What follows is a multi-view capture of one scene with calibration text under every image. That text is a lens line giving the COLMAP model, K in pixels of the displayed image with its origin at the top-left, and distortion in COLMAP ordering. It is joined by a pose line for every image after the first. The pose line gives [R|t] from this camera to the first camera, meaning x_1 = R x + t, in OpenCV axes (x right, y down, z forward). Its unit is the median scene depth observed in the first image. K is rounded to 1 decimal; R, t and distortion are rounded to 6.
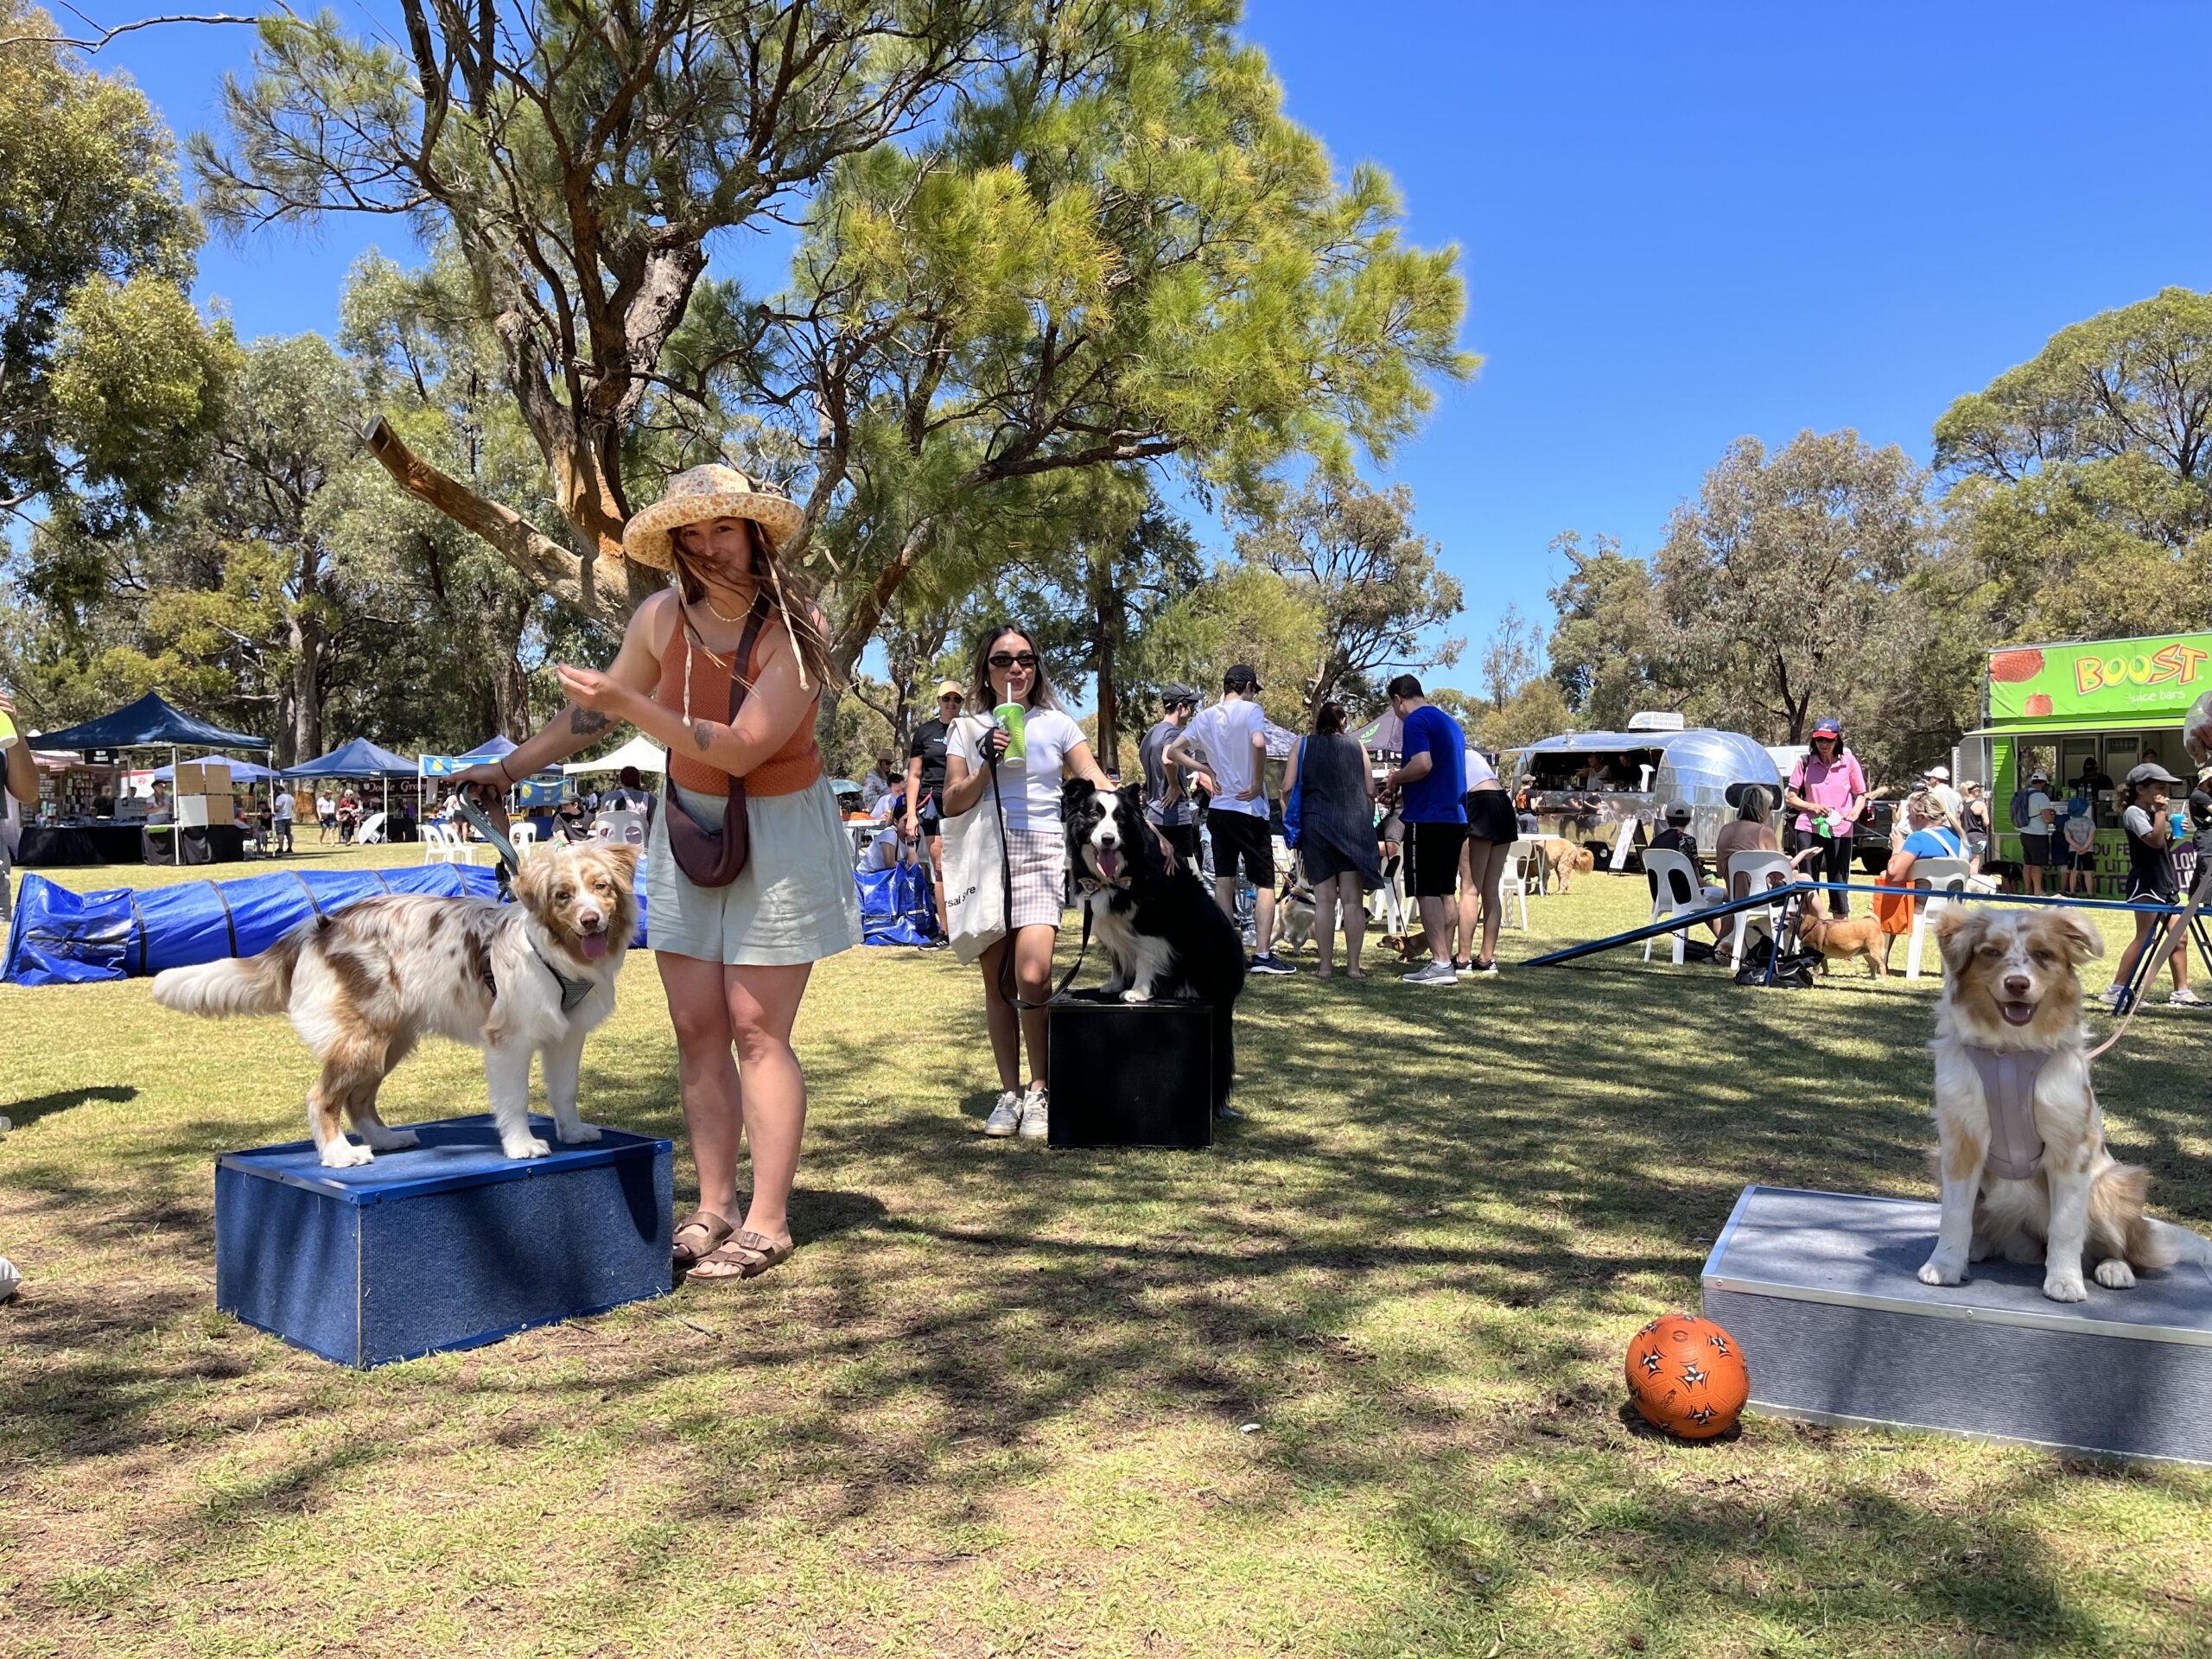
lens RADIAL K [[1690.0, 0, 1102.8], [0, 1690.0, 821.6], [0, 0, 1]] dist [0.060566, -0.083266]
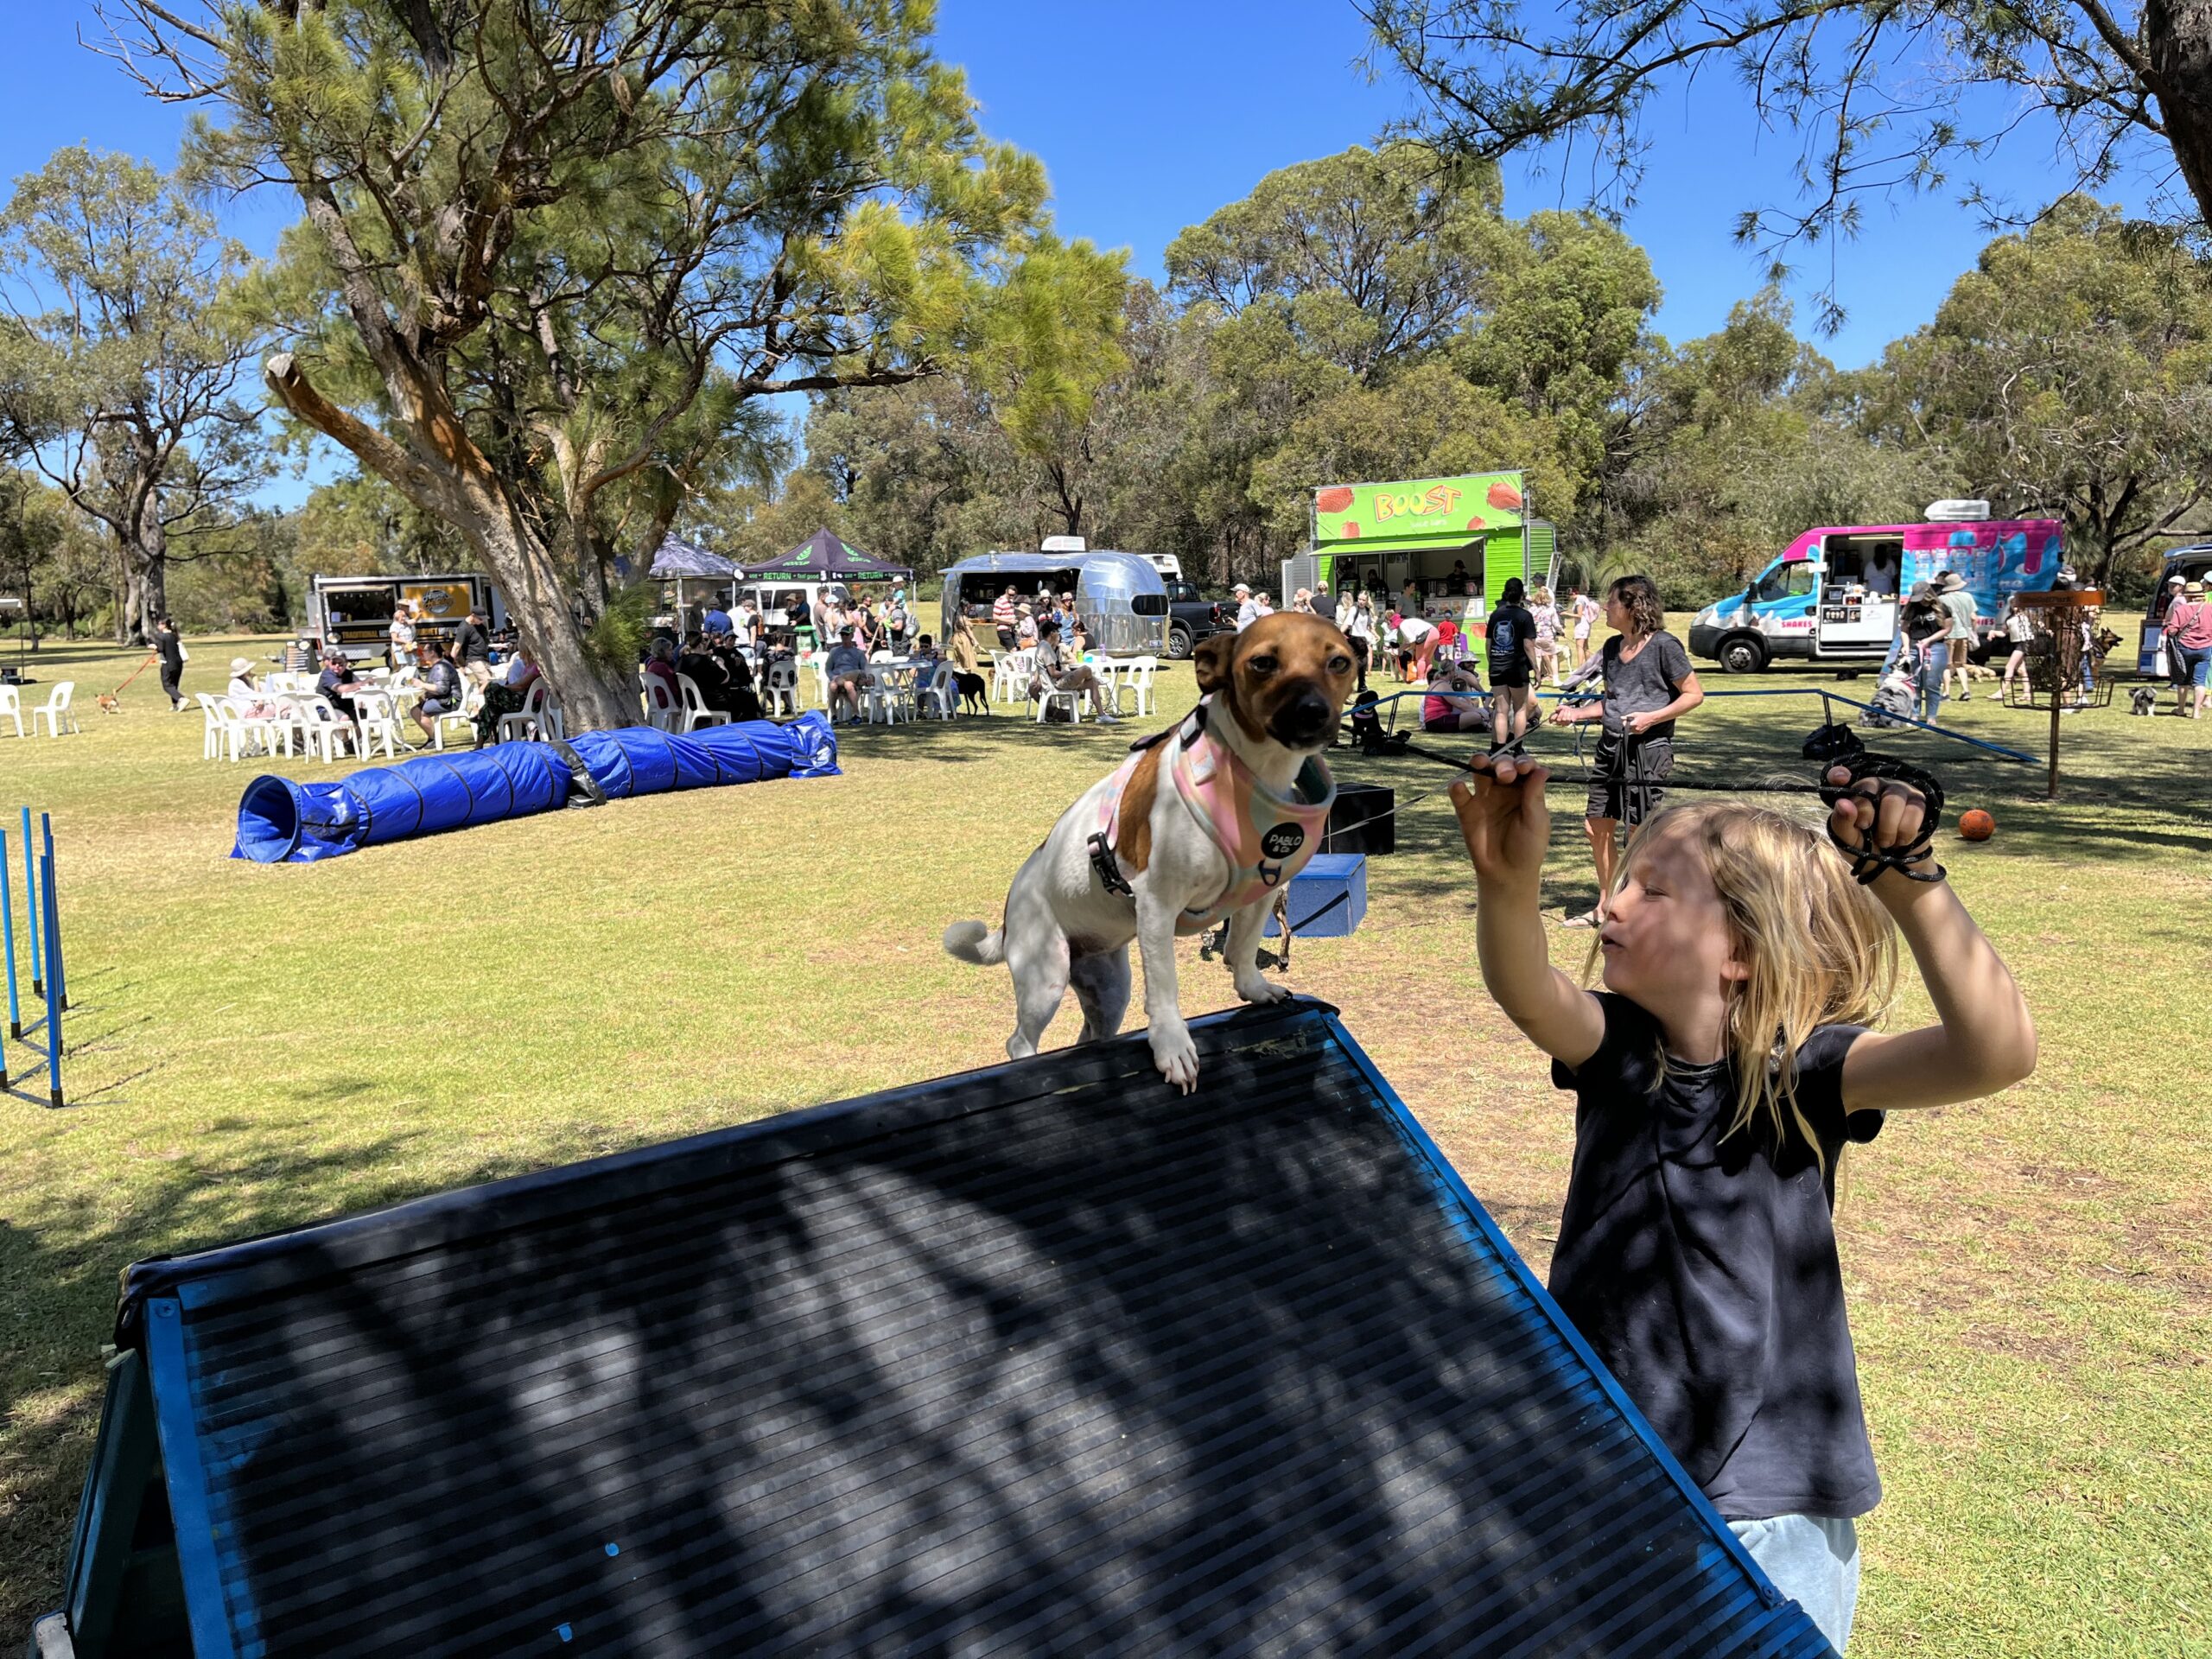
lens RADIAL K [[1690.0, 0, 1091.8], [0, 1690.0, 840.5], [0, 0, 1]] dist [0.060566, -0.083266]
pose [[0.902802, -0.101321, 0.417950, -0.114271], [0.043208, 0.988303, 0.146256, -0.015697], [-0.427880, -0.113982, 0.896620, -0.073360]]
